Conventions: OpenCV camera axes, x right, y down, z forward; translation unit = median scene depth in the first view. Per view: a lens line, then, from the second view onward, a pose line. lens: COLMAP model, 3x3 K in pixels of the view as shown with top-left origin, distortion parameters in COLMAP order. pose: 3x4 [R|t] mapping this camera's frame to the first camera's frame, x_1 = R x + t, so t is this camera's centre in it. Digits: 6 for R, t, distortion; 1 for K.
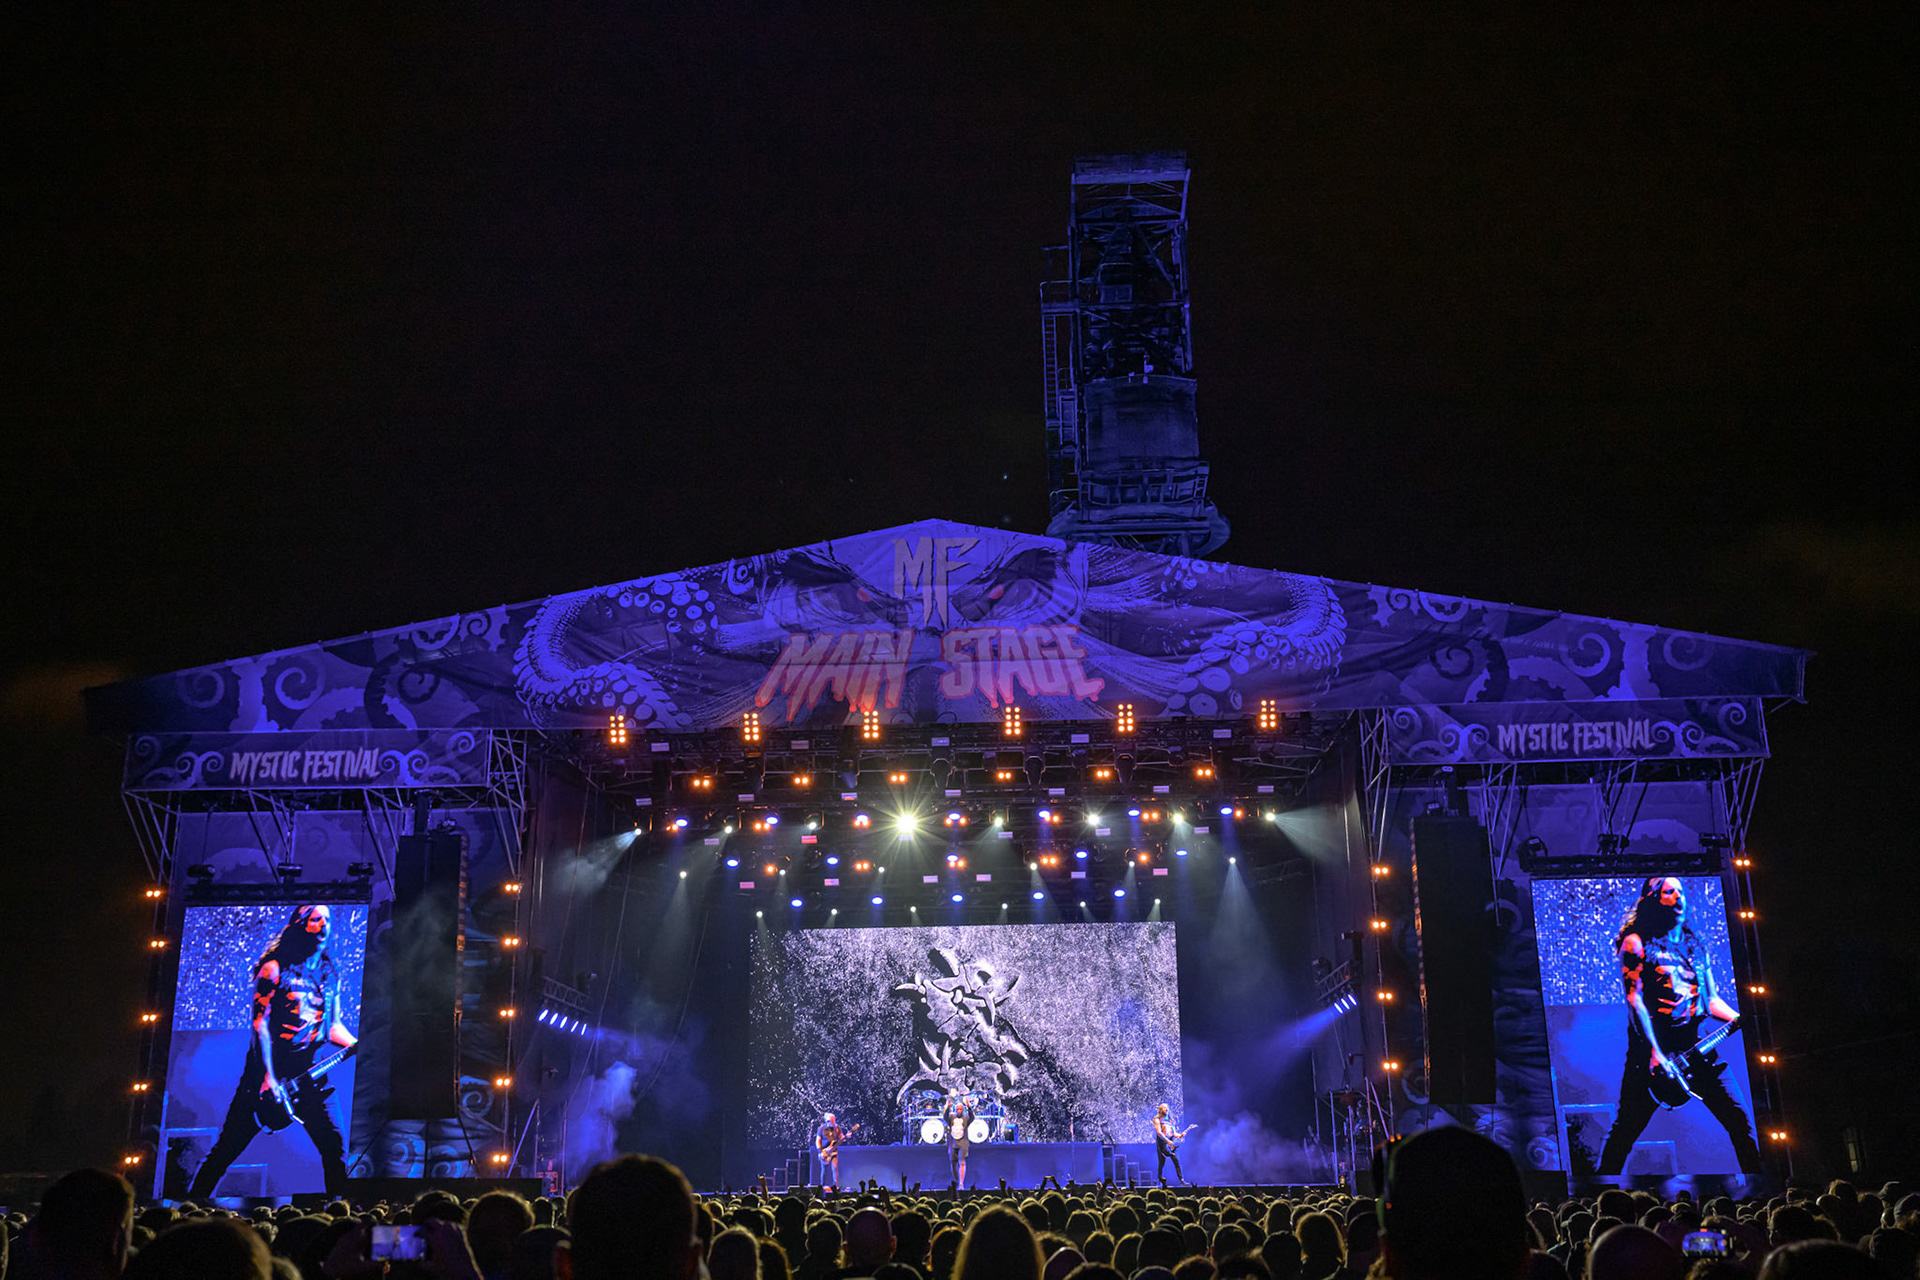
lens RADIAL K [[1827.2, 0, 966.8], [0, 1827.2, 688.4], [0, 0, 1]] dist [0.019969, 0.000000]
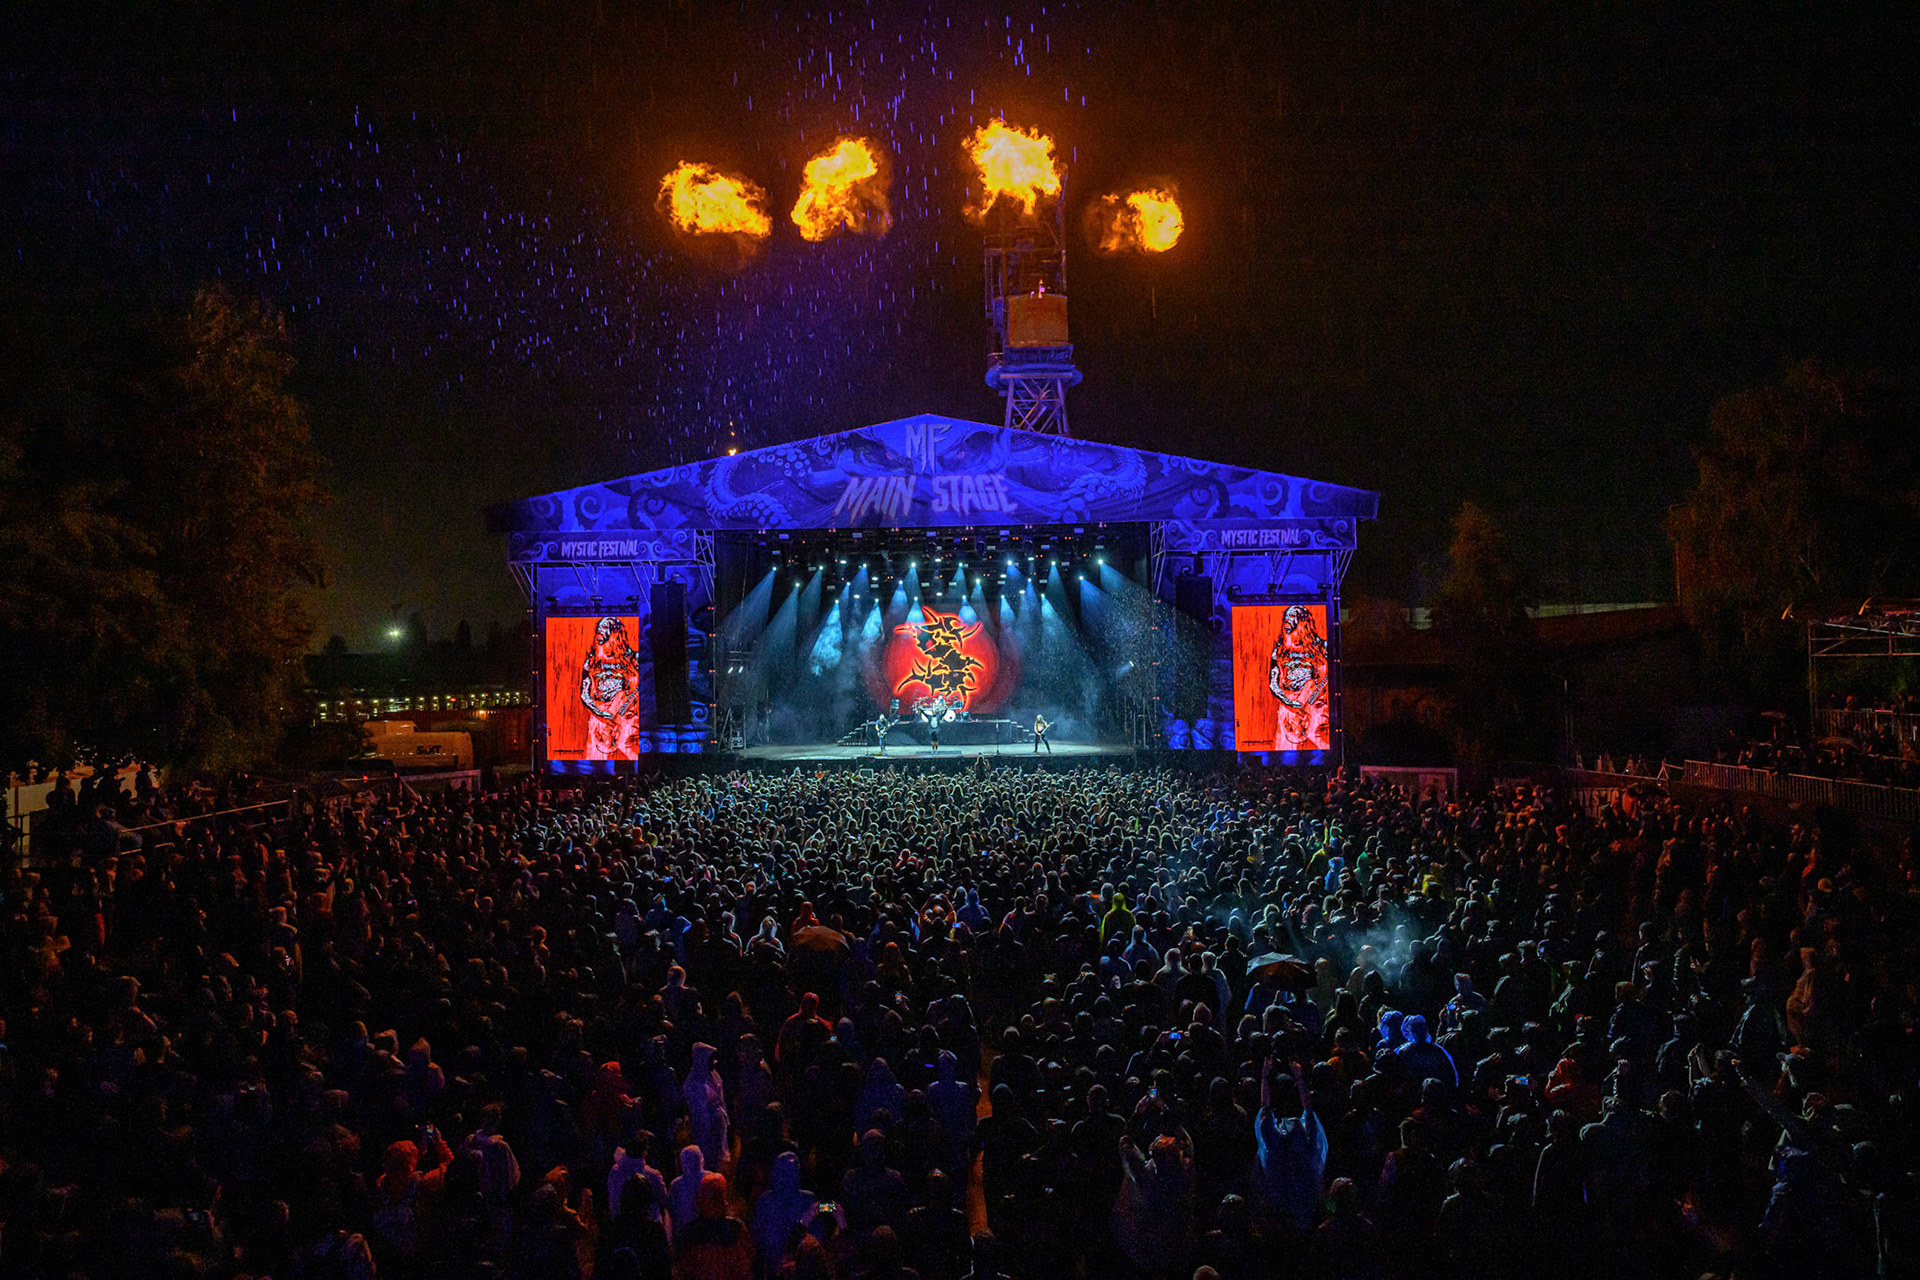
lens RADIAL K [[932.6, 0, 966.0], [0, 932.6, 640.5], [0, 0, 1]] dist [-0.065278, 0.021254]
pose [[0.999728, -0.000505, 0.023313, -0.001016], [-0.005511, 0.966334, 0.257232, -0.111135], [-0.022658, -0.257291, 0.966068, 0.033798]]
